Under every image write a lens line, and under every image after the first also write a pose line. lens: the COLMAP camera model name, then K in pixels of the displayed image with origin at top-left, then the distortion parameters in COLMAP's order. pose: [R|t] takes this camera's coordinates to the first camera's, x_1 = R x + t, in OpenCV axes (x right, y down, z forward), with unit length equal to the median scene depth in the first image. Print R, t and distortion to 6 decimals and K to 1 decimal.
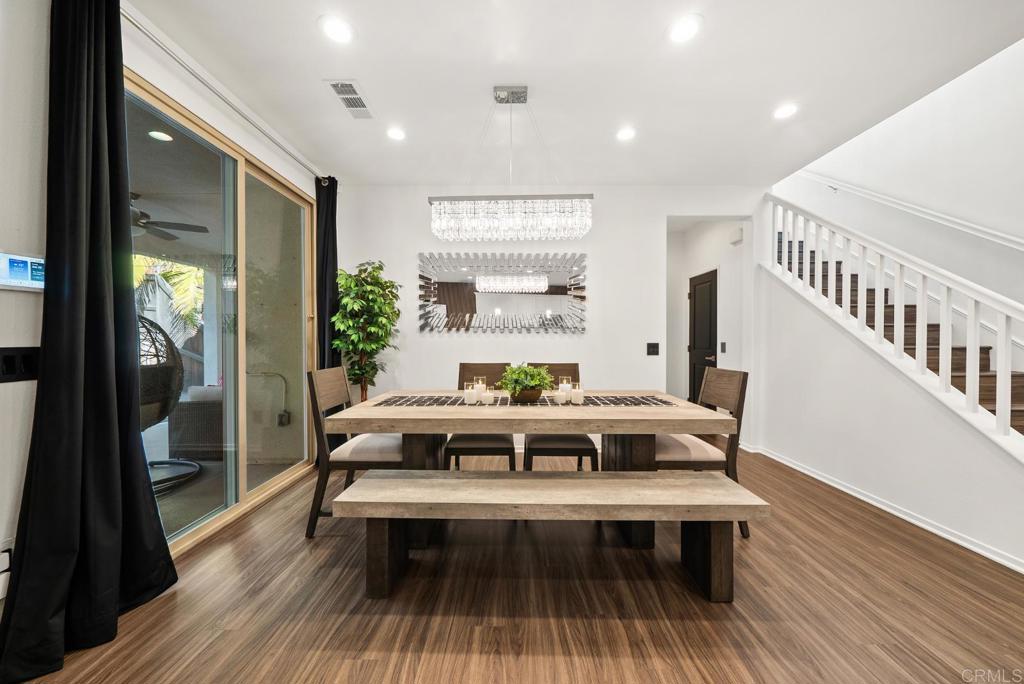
lens RADIAL K [[353.6, 0, 510.0], [0, 353.6, 344.5], [0, 0, 1]] dist [-0.003902, -0.000215]
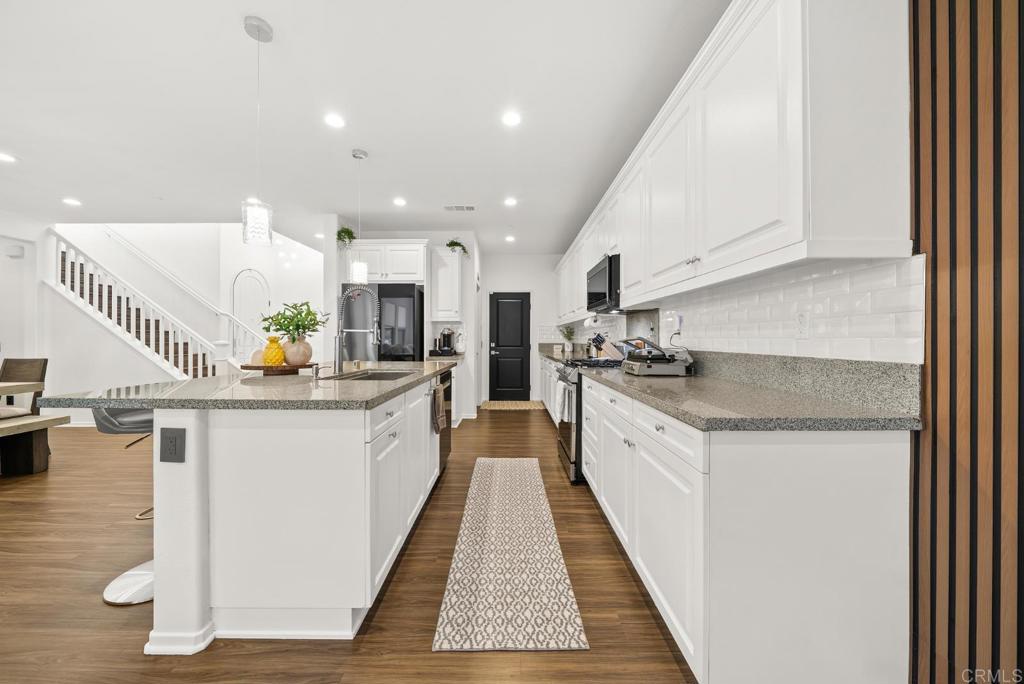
lens RADIAL K [[355.0, 0, 508.4], [0, 355.0, 338.3], [0, 0, 1]] dist [-0.003130, -0.000055]
pose [[-0.004297, 0.001002, 0.999990, -0.708911], [0.016681, 0.999860, -0.000930, 0.014881], [-0.999852, 0.016676, -0.004313, -0.830812]]
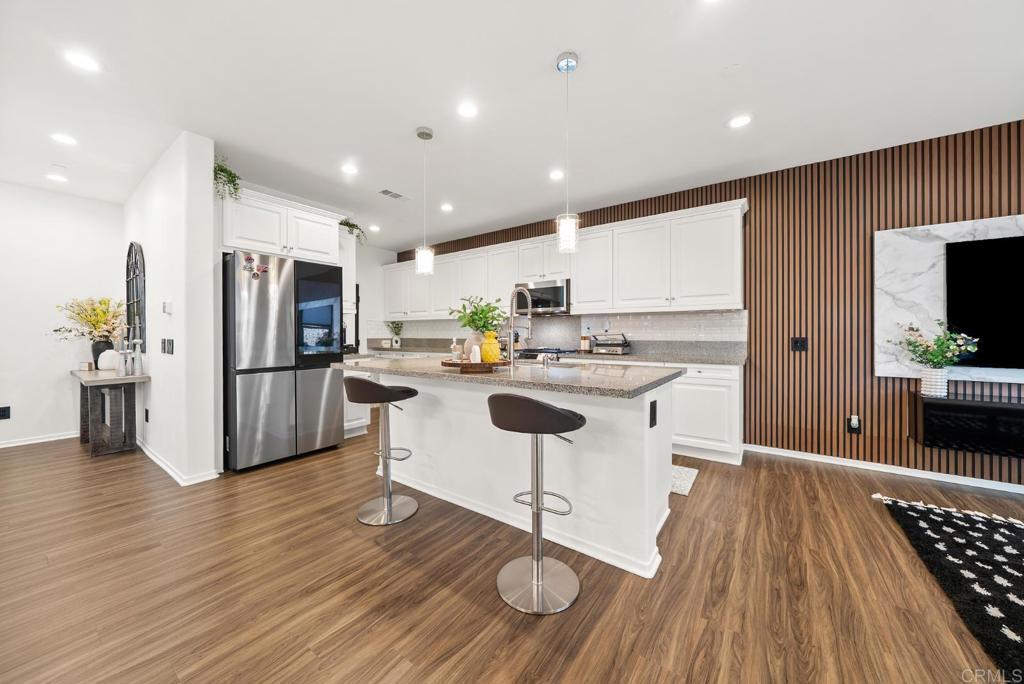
lens RADIAL K [[356.8, 0, 511.8], [0, 356.8, 334.1], [0, 0, 1]] dist [-0.004934, 0.000126]
pose [[-0.814607, -0.000864, 0.580013, -0.427800], [0.010067, 0.999827, 0.015628, -0.003486], [-0.579926, 0.018570, -0.814457, 0.186328]]
